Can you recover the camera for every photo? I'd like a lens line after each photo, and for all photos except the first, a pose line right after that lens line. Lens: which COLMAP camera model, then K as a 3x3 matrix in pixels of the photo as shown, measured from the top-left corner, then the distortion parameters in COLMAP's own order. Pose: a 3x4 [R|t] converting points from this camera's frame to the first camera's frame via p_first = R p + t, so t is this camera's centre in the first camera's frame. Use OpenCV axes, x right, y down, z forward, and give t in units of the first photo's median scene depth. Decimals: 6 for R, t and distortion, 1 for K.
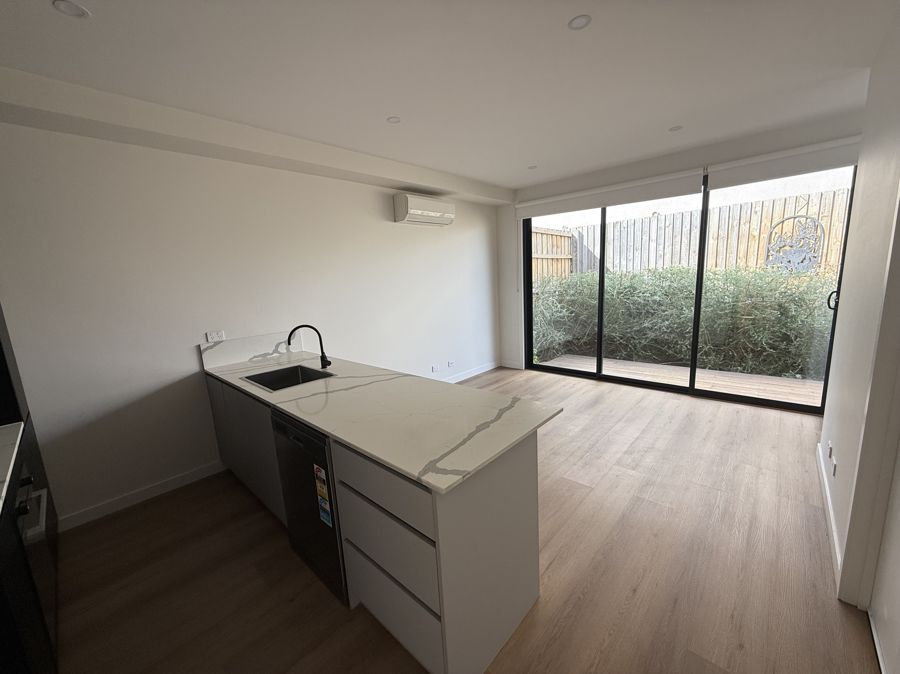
lens RADIAL K [[356.9, 0, 449.0], [0, 356.9, 338.7], [0, 0, 1]] dist [-0.000687, 0.000169]
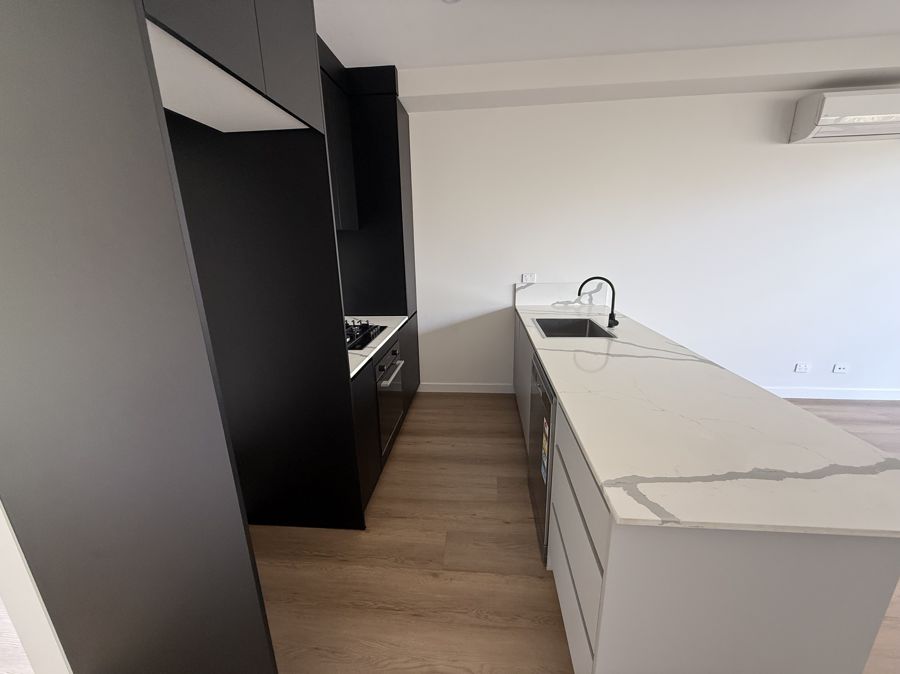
lens RADIAL K [[356.9, 0, 449.0], [0, 356.9, 338.7], [0, 0, 1]] dist [-0.000687, 0.000169]
pose [[0.609569, 0.249064, -0.752591, 0.098003], [-0.148745, 0.968436, 0.200018, -0.011333], [0.778653, -0.009981, 0.627376, 0.117200]]
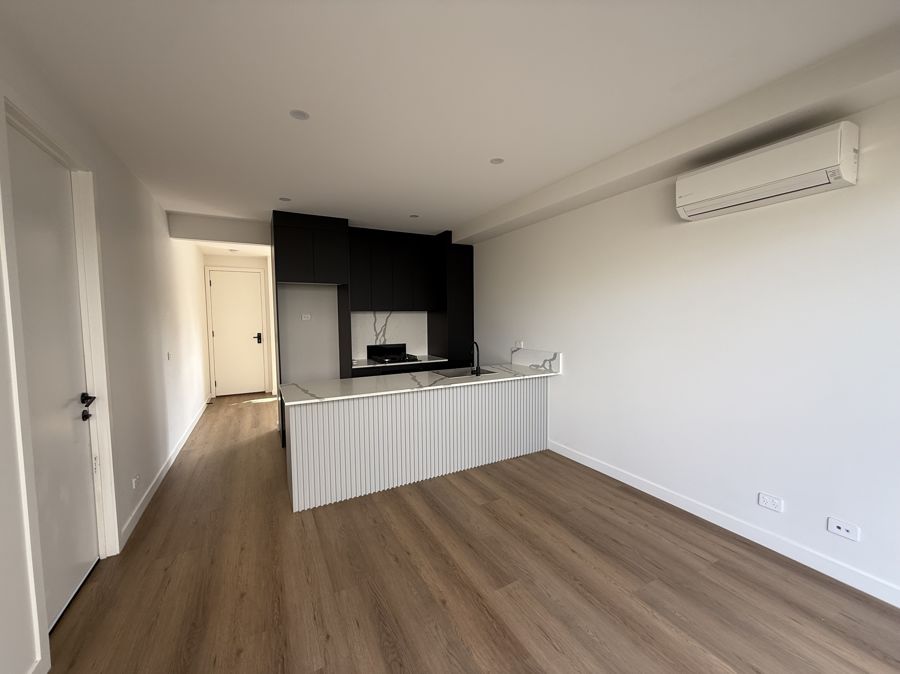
lens RADIAL K [[356.9, 0, 449.0], [0, 356.9, 338.7], [0, 0, 1]] dist [-0.000687, 0.000169]
pose [[-0.318216, 0.123618, -0.939924, 0.997060], [-0.134286, 0.975587, 0.173772, -0.296266], [0.938459, 0.181516, -0.293847, 1.371189]]
